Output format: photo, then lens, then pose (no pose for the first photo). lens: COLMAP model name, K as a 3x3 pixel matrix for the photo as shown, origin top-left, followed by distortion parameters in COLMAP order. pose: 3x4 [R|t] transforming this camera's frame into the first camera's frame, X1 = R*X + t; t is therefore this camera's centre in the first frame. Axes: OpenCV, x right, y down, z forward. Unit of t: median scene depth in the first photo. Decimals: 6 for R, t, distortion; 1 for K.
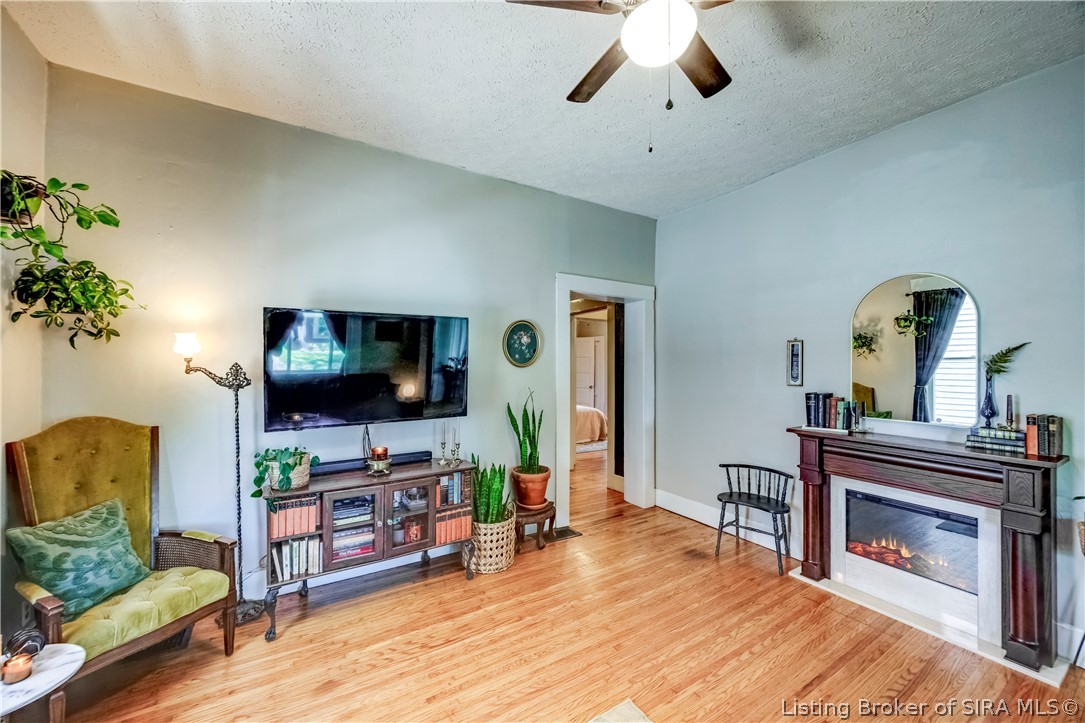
lens RADIAL K [[418.0, 0, 542.7], [0, 418.0, 360.6], [0, 0, 1]] dist [-0.001814, 0.000113]
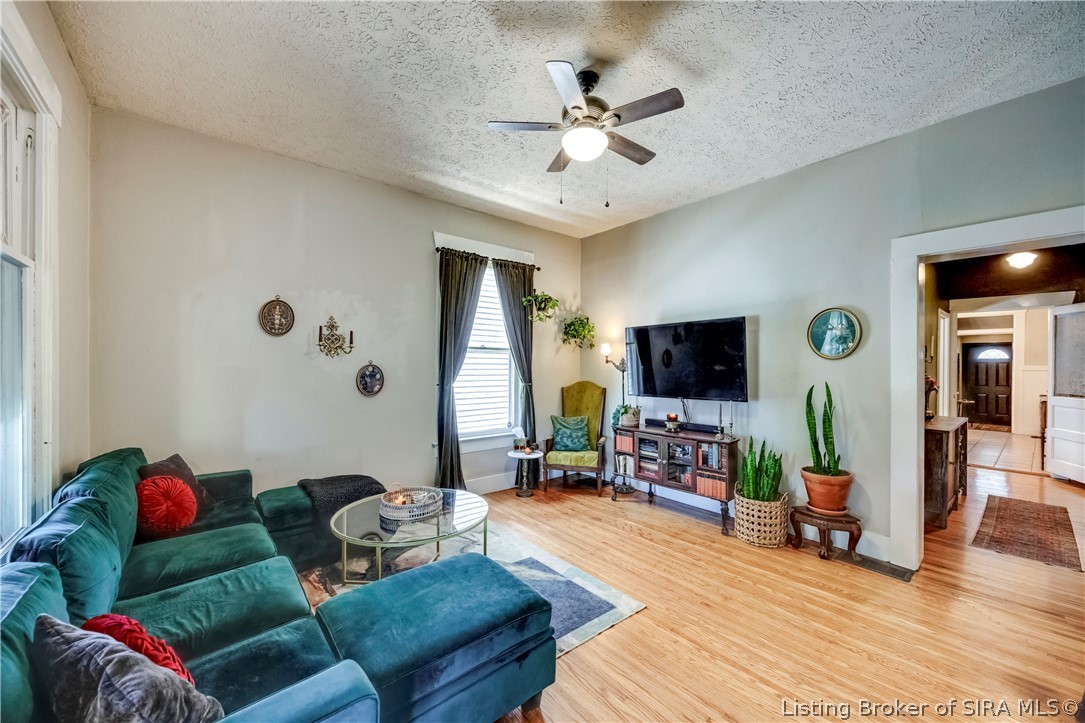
lens RADIAL K [[418.0, 0, 547.2], [0, 418.0, 364.3], [0, 0, 1]] dist [-0.001814, 0.000113]
pose [[0.143971, -0.002215, -0.989579, 1.024174], [0.005239, 0.999985, -0.001476, 0.032888], [0.989568, -0.004972, 0.143981, 0.349658]]
